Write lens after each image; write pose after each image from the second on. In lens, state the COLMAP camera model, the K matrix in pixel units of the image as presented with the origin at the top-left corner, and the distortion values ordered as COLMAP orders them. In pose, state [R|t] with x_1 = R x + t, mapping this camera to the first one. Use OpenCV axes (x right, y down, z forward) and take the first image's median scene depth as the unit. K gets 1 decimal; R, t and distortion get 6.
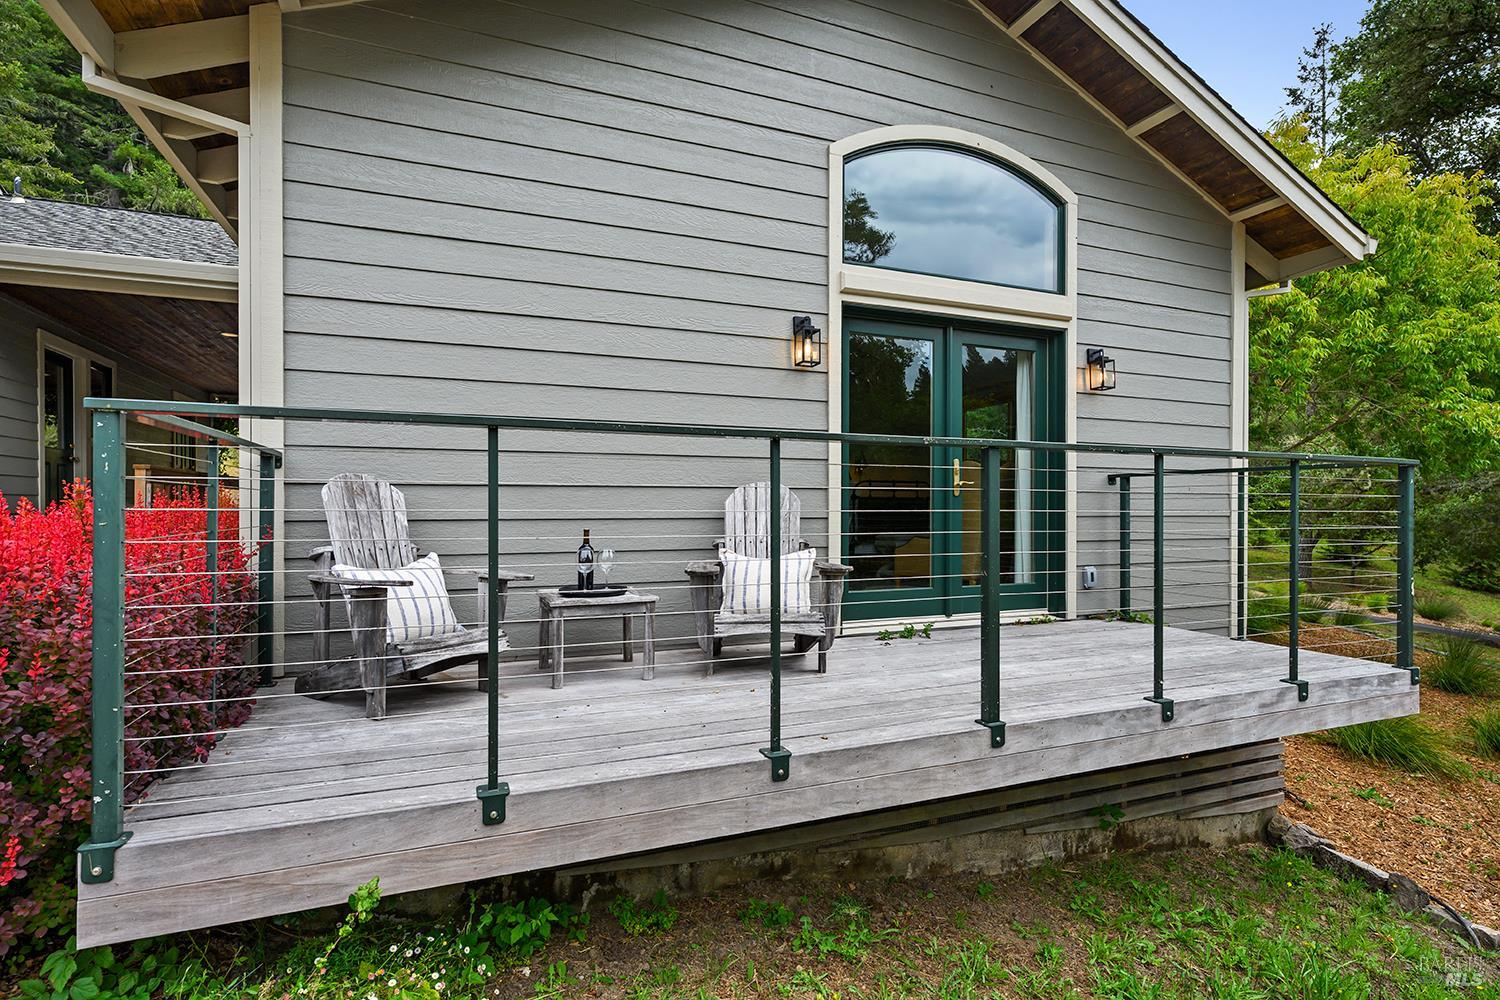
lens RADIAL K [[734.2, 0, 750.0], [0, 734.2, 501.1], [0, 0, 1]] dist [-0.000850, -0.000086]
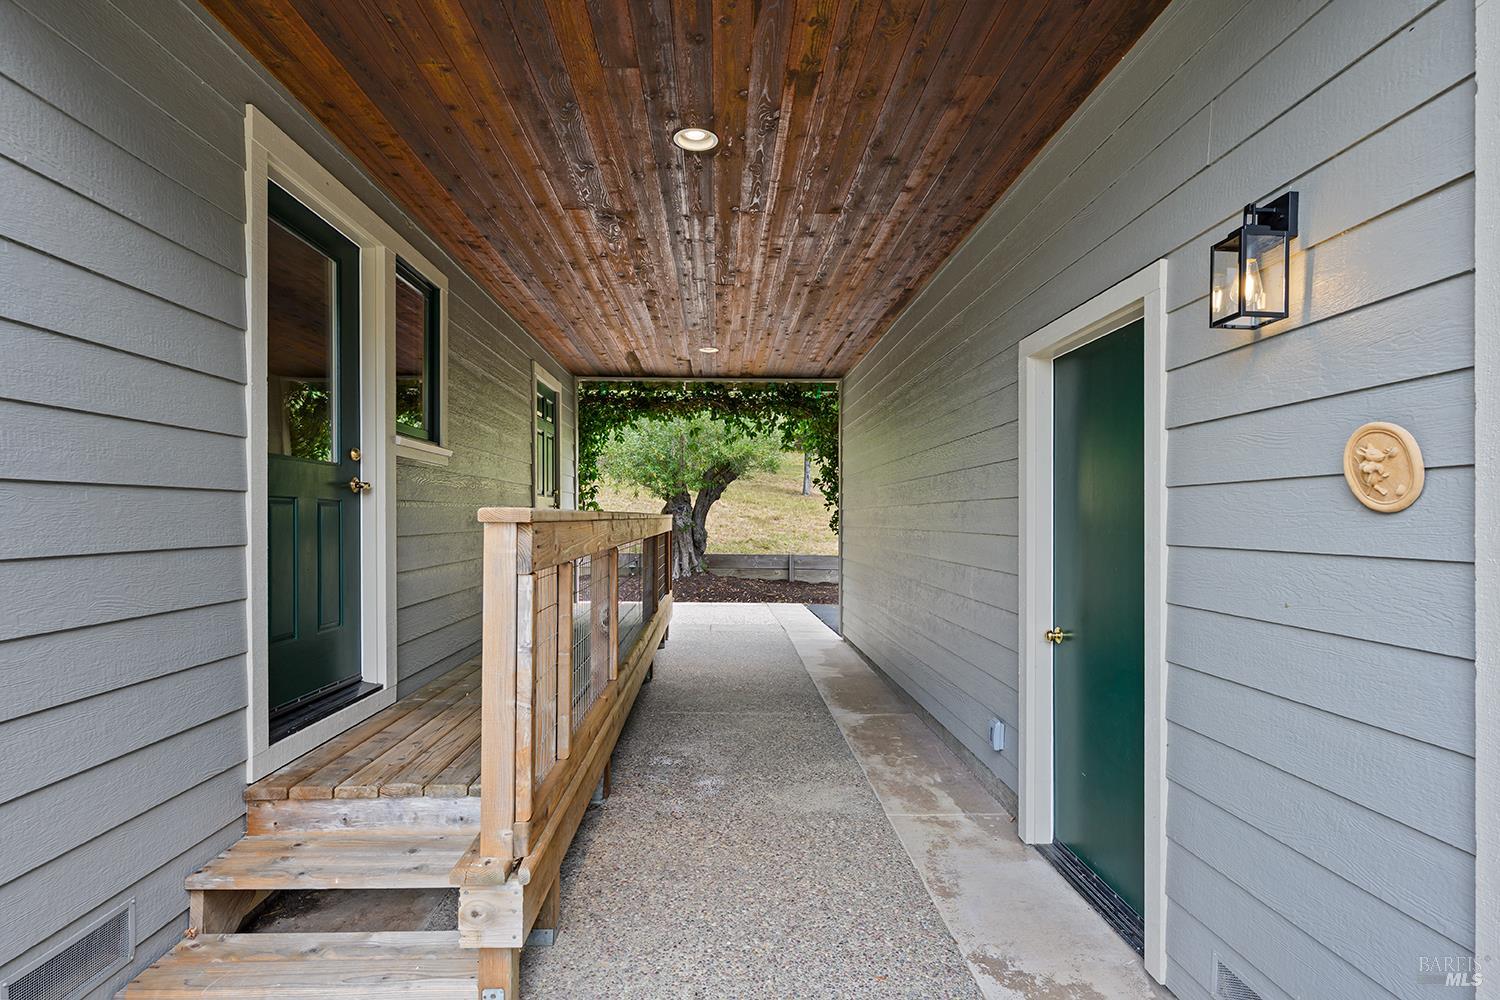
lens RADIAL K [[734.2, 0, 748.5], [0, 734.2, 506.8], [0, 0, 1]] dist [-0.000850, -0.000086]
pose [[0.942841, -0.002526, -0.333233, -0.608917], [0.001194, 0.999990, -0.004201, -0.046510], [0.333241, 0.003563, 0.942835, 0.720744]]
